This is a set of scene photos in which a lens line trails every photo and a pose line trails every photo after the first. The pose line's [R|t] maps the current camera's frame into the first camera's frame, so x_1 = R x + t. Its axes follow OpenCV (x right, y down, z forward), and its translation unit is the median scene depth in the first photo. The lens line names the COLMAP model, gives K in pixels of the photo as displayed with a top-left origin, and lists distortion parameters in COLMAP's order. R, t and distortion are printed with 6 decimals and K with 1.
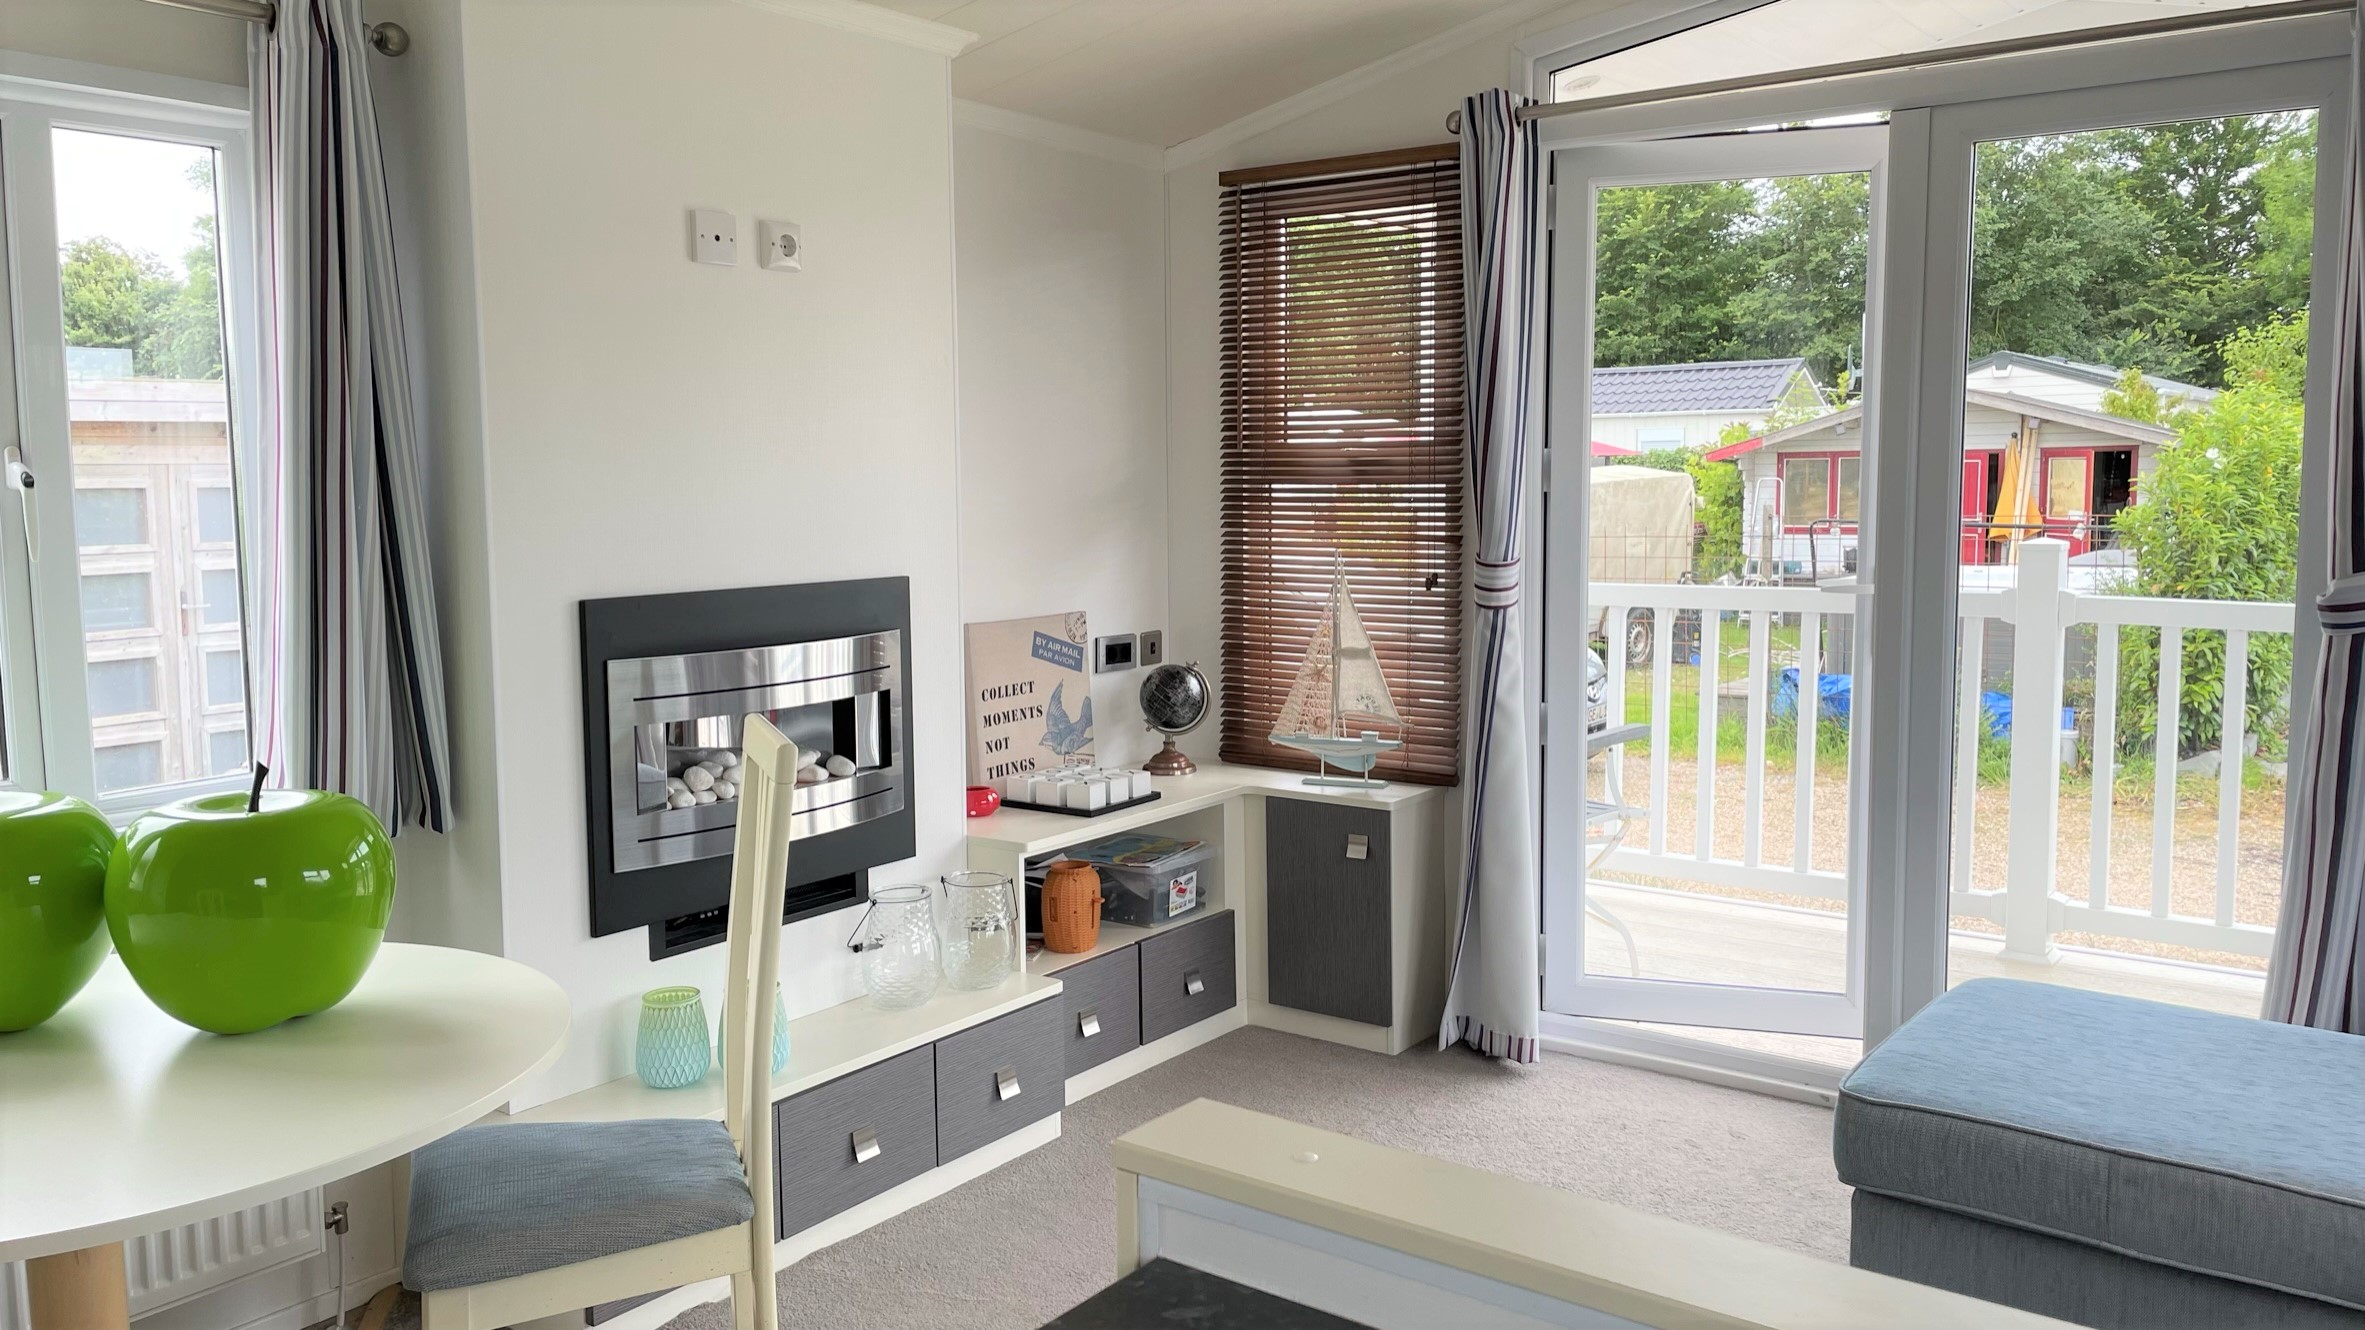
lens RADIAL K [[1756.2, 0, 1195.9], [0, 1756.2, 652.9], [0, 0, 1]] dist [0.074939, -0.092649]
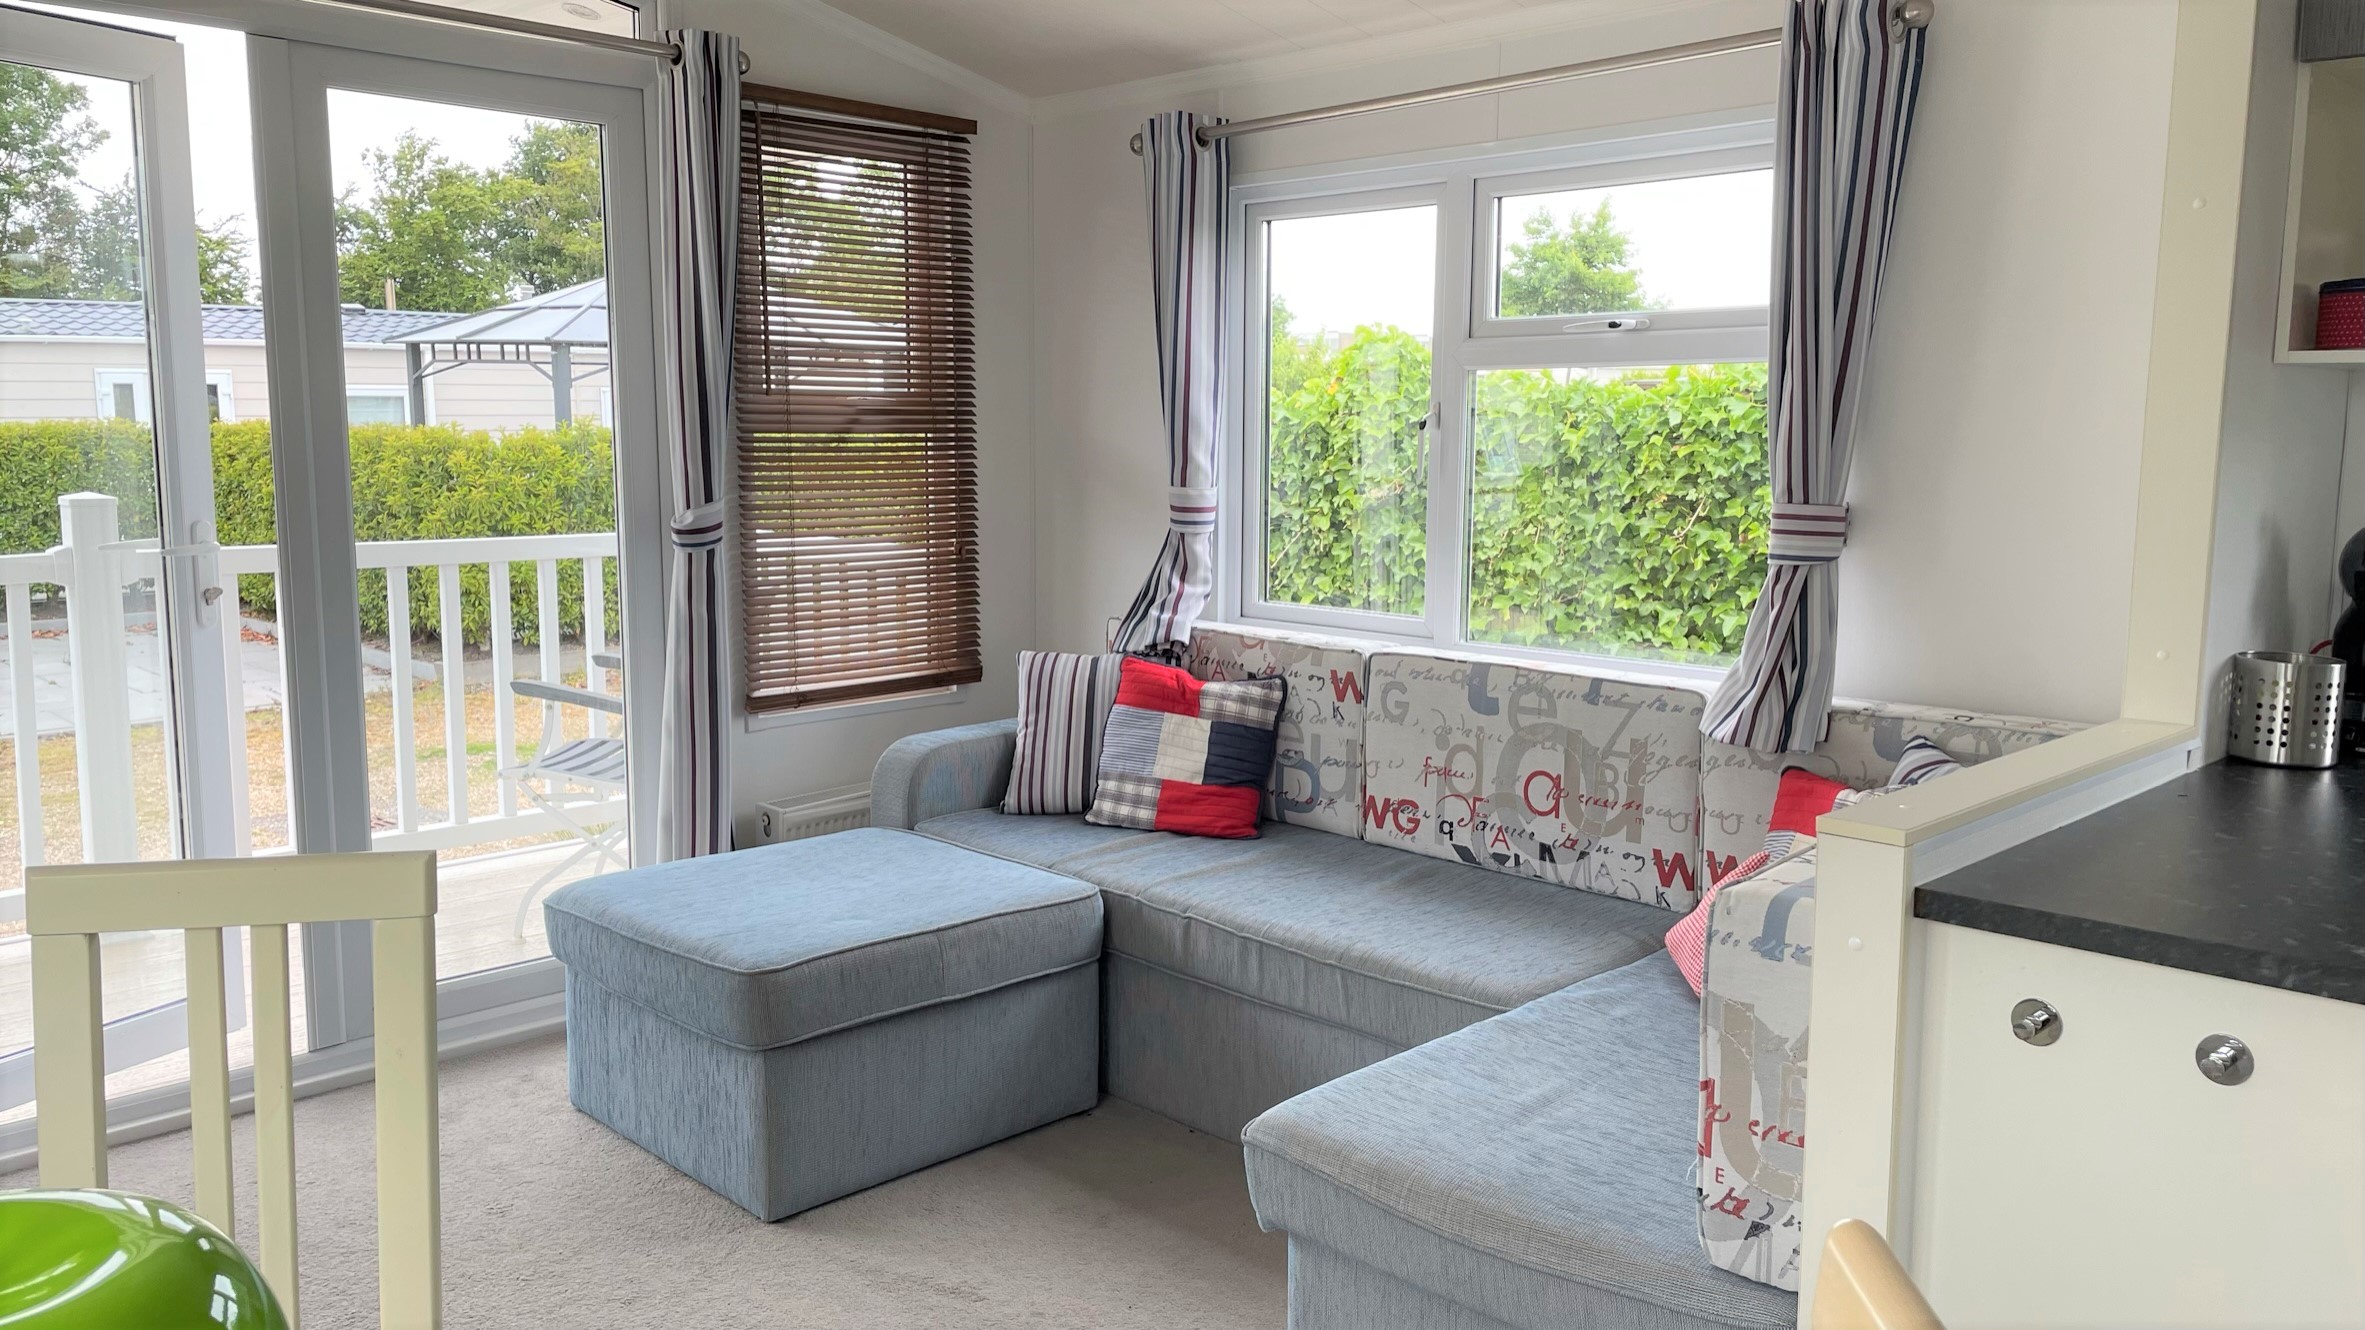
lens RADIAL K [[1756.2, 0, 1178.4], [0, 1756.2, 672.2], [0, 0, 1]] dist [0.074939, -0.092649]
pose [[0.143246, -0.135051, 0.980429, -0.431420], [0.096238, 0.987852, 0.122013, -0.034499], [-0.984997, 0.076877, 0.154503, 0.345749]]
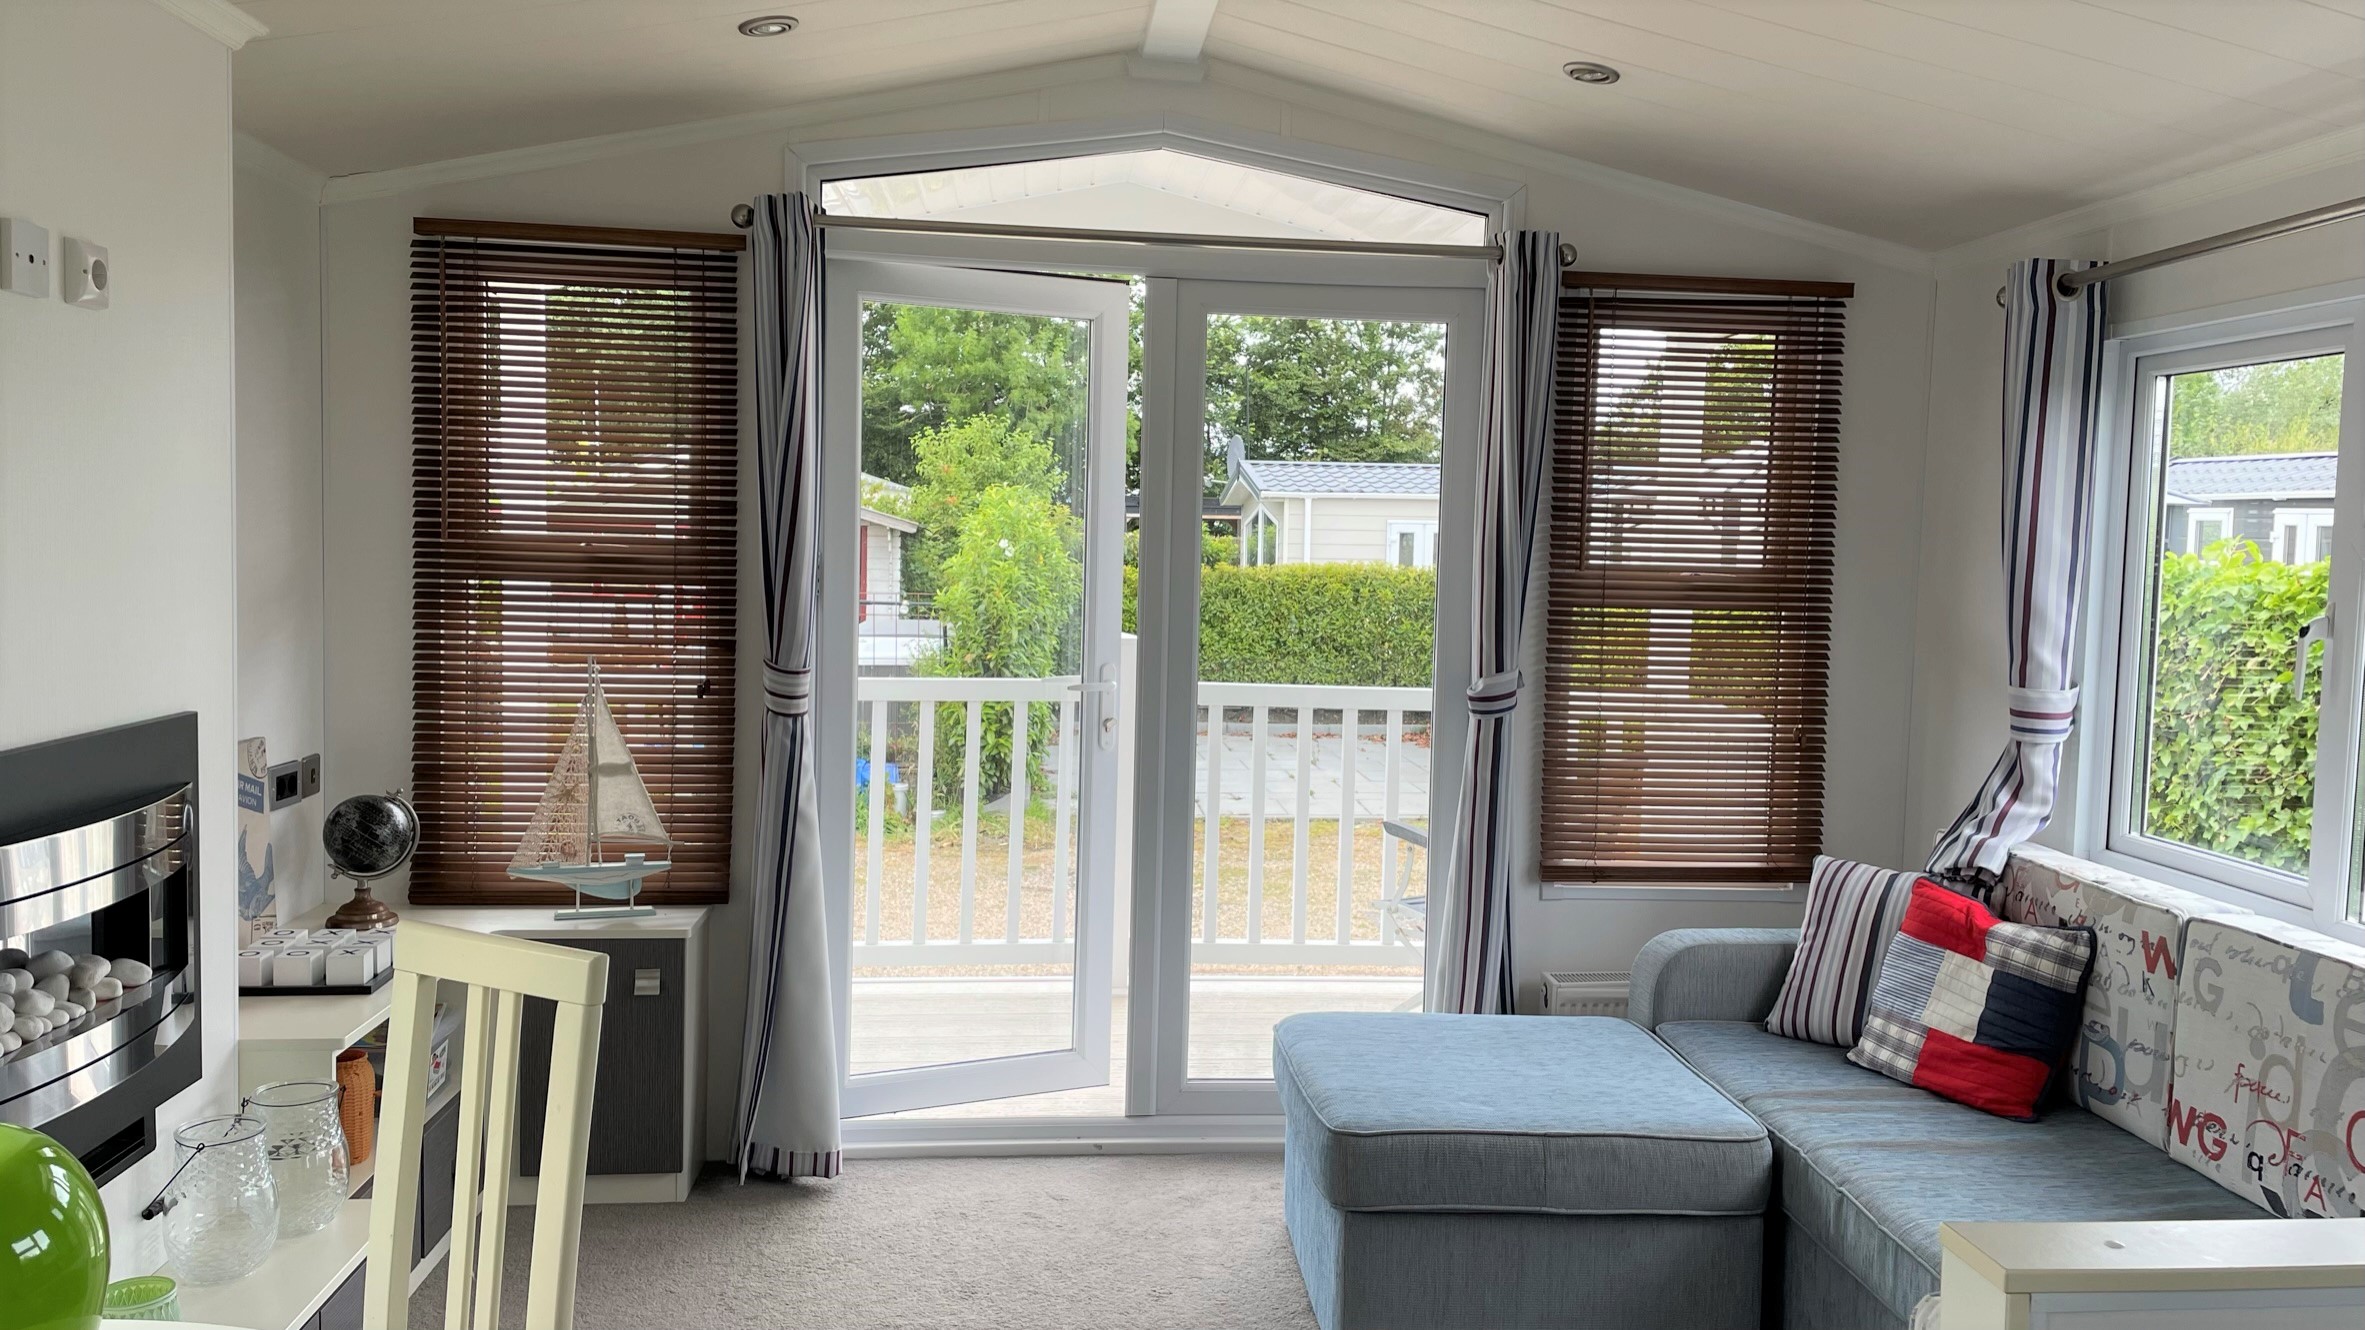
lens RADIAL K [[1756.2, 0, 1190.9], [0, 1756.2, 661.5], [0, 0, 1]] dist [0.074939, -0.092649]
pose [[0.741816, -0.019643, 0.670316, -0.307125], [0.037773, 0.999208, -0.012522, -0.033447], [-0.669539, 0.034609, 0.741970, 0.119183]]
